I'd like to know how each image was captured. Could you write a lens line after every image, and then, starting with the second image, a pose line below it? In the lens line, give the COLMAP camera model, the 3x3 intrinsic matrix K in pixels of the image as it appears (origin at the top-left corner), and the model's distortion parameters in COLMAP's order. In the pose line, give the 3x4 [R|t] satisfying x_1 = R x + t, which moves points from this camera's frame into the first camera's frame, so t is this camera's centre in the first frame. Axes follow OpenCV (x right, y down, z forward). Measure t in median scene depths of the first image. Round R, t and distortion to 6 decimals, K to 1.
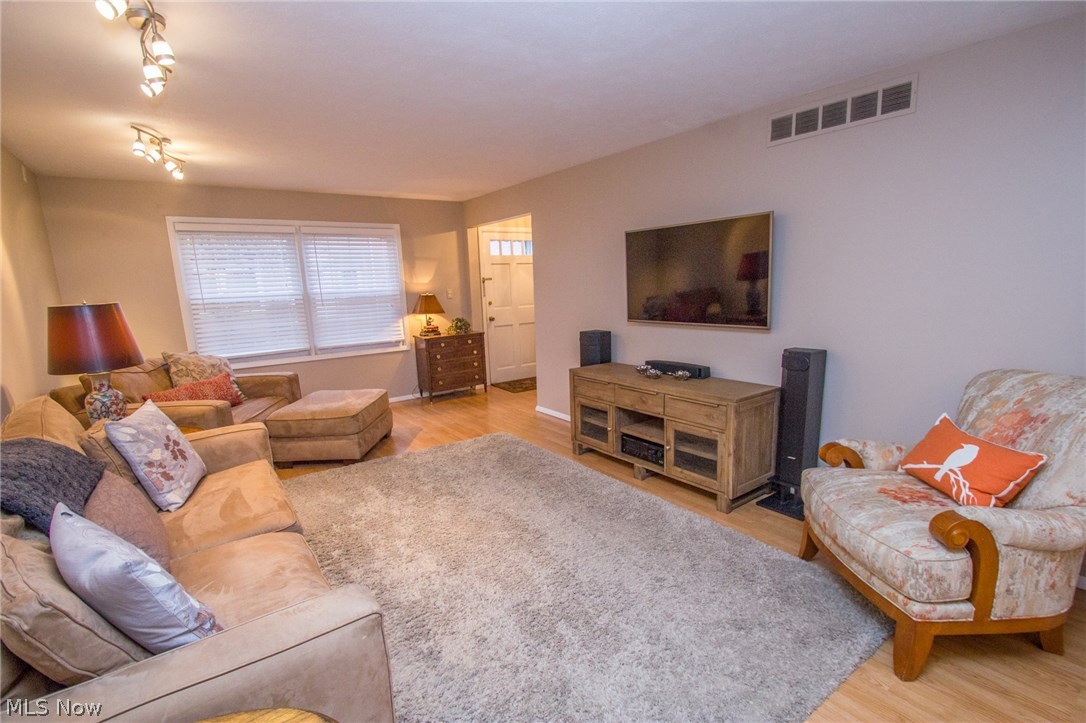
lens RADIAL K [[506.0, 0, 550.7], [0, 506.0, 383.7], [0, 0, 1]] dist [0.015252, -0.017360]
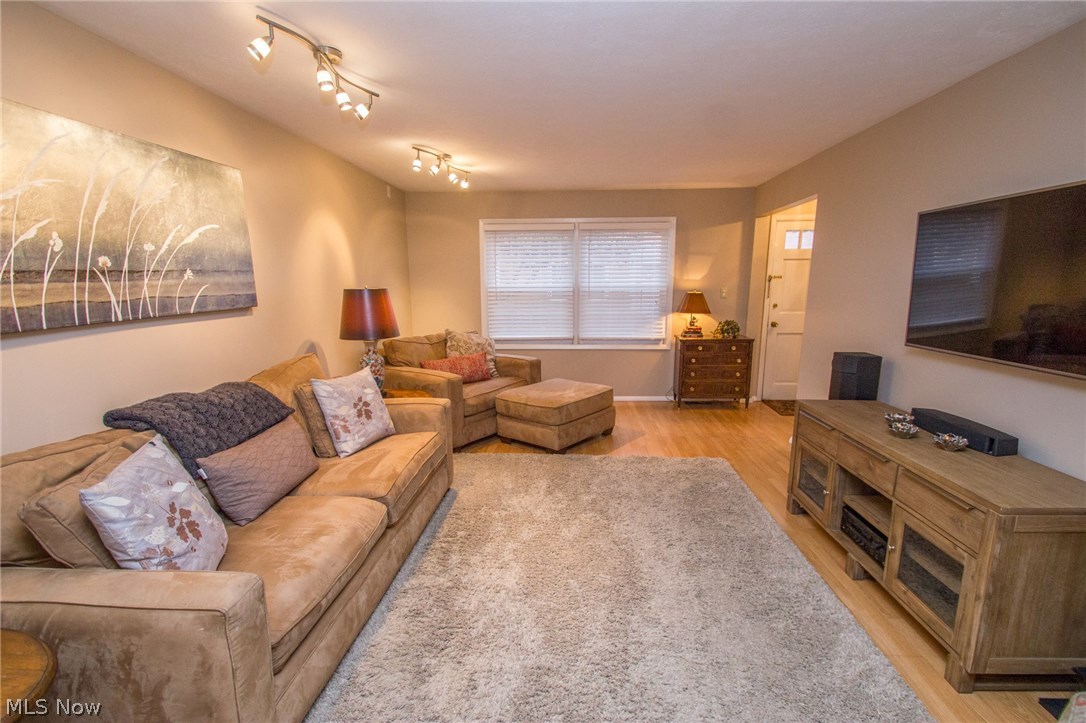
lens RADIAL K [[506.0, 0, 550.7], [0, 506.0, 383.7], [0, 0, 1]] dist [0.015252, -0.017360]
pose [[0.776716, 0.155731, -0.610295, 0.196149], [-0.149092, 0.986873, 0.062076, -0.041737], [0.611951, 0.042775, 0.789738, 0.165095]]
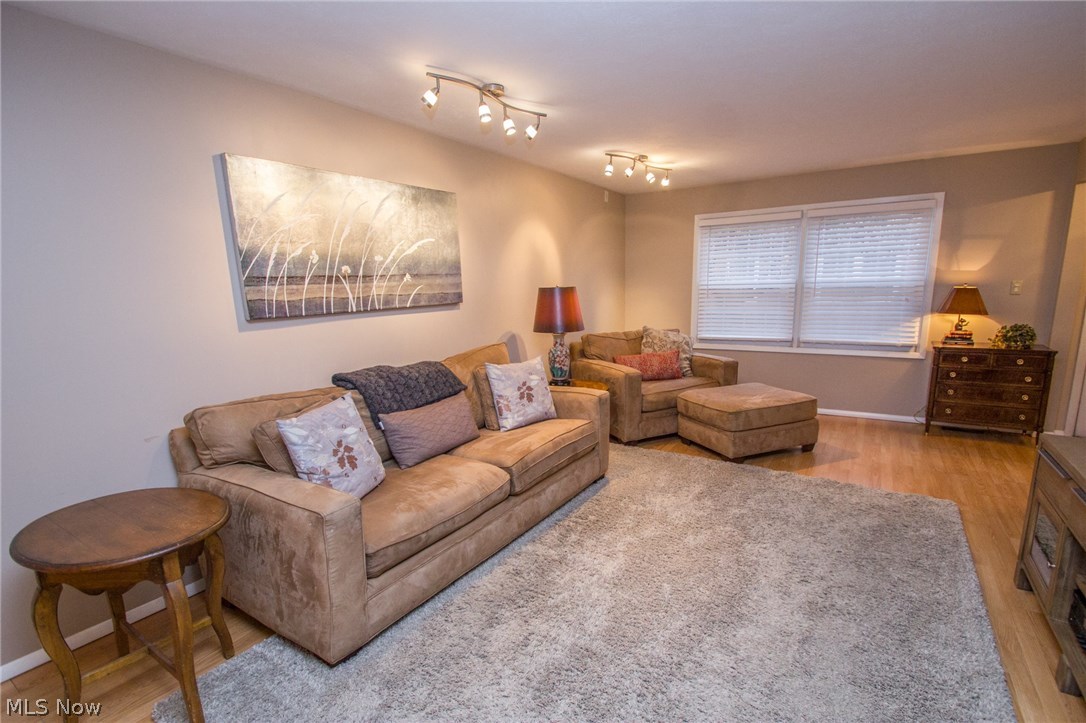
lens RADIAL K [[506.0, 0, 550.7], [0, 506.0, 383.7], [0, 0, 1]] dist [0.015252, -0.017360]
pose [[0.363965, 0.206224, -0.908296, 0.306915], [-0.178116, 0.972594, 0.149450, -0.064099], [0.914223, 0.107388, 0.390722, 0.278279]]
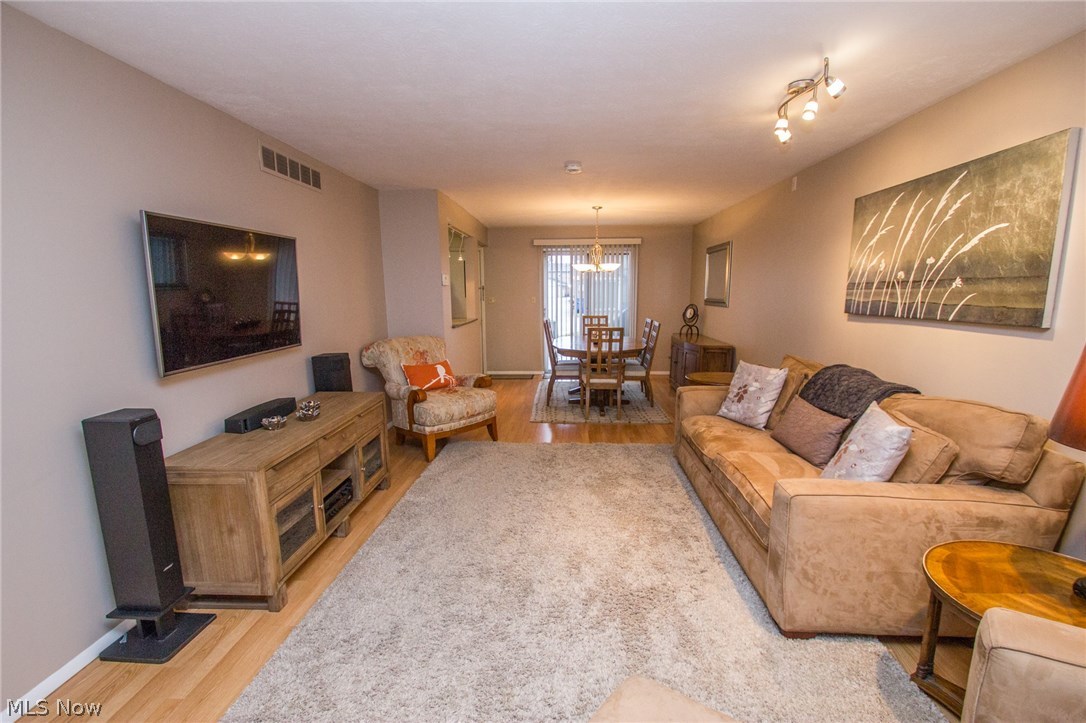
lens RADIAL K [[506.0, 0, 550.7], [0, 506.0, 383.7], [0, 0, 1]] dist [0.015252, -0.017360]
pose [[-0.782286, -0.079167, 0.617869, -0.487986], [0.155937, 0.935421, 0.317287, -0.213961], [-0.603086, 0.344557, -0.719422, 1.091364]]
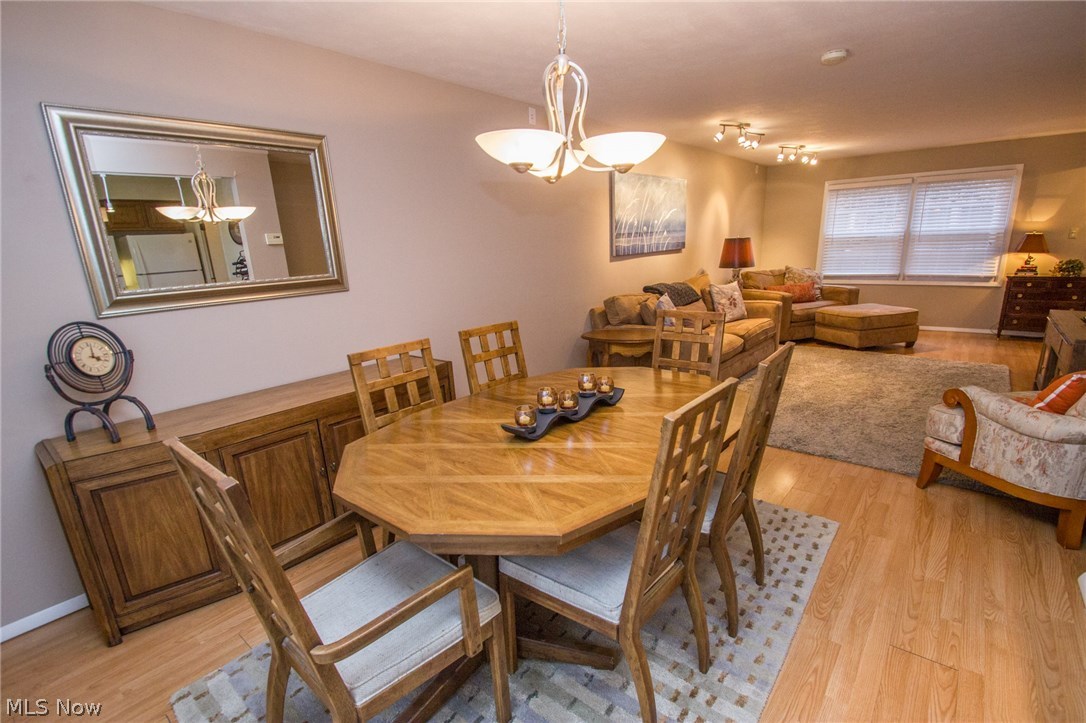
lens RADIAL K [[506.0, 0, 550.7], [0, 506.0, 383.7], [0, 0, 1]] dist [0.015252, -0.017360]
pose [[0.253966, 0.284469, -0.924434, 0.727183], [-0.165234, 0.954481, 0.248321, 0.026038], [0.952995, 0.089683, 0.289410, -0.247778]]
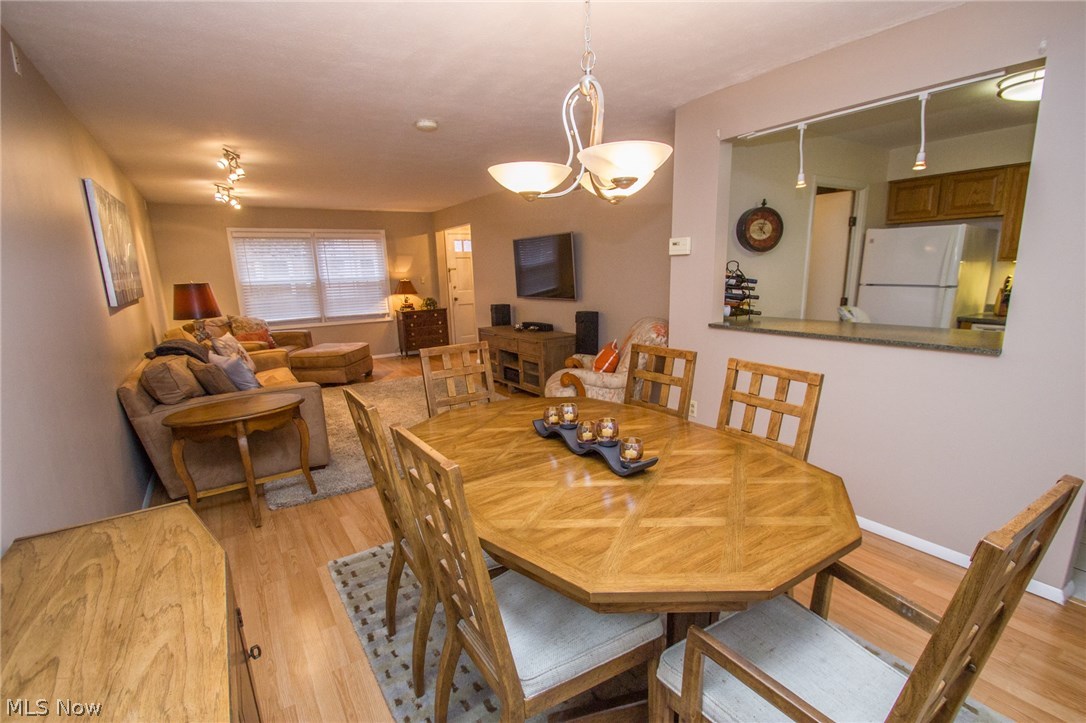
lens RADIAL K [[506.0, 0, 550.7], [0, 506.0, 383.7], [0, 0, 1]] dist [0.015252, -0.017360]
pose [[0.998602, 0.014594, -0.050805, 0.319953], [-0.013476, 0.999661, 0.022282, 0.098451], [0.051113, -0.021566, 0.998460, -0.518765]]
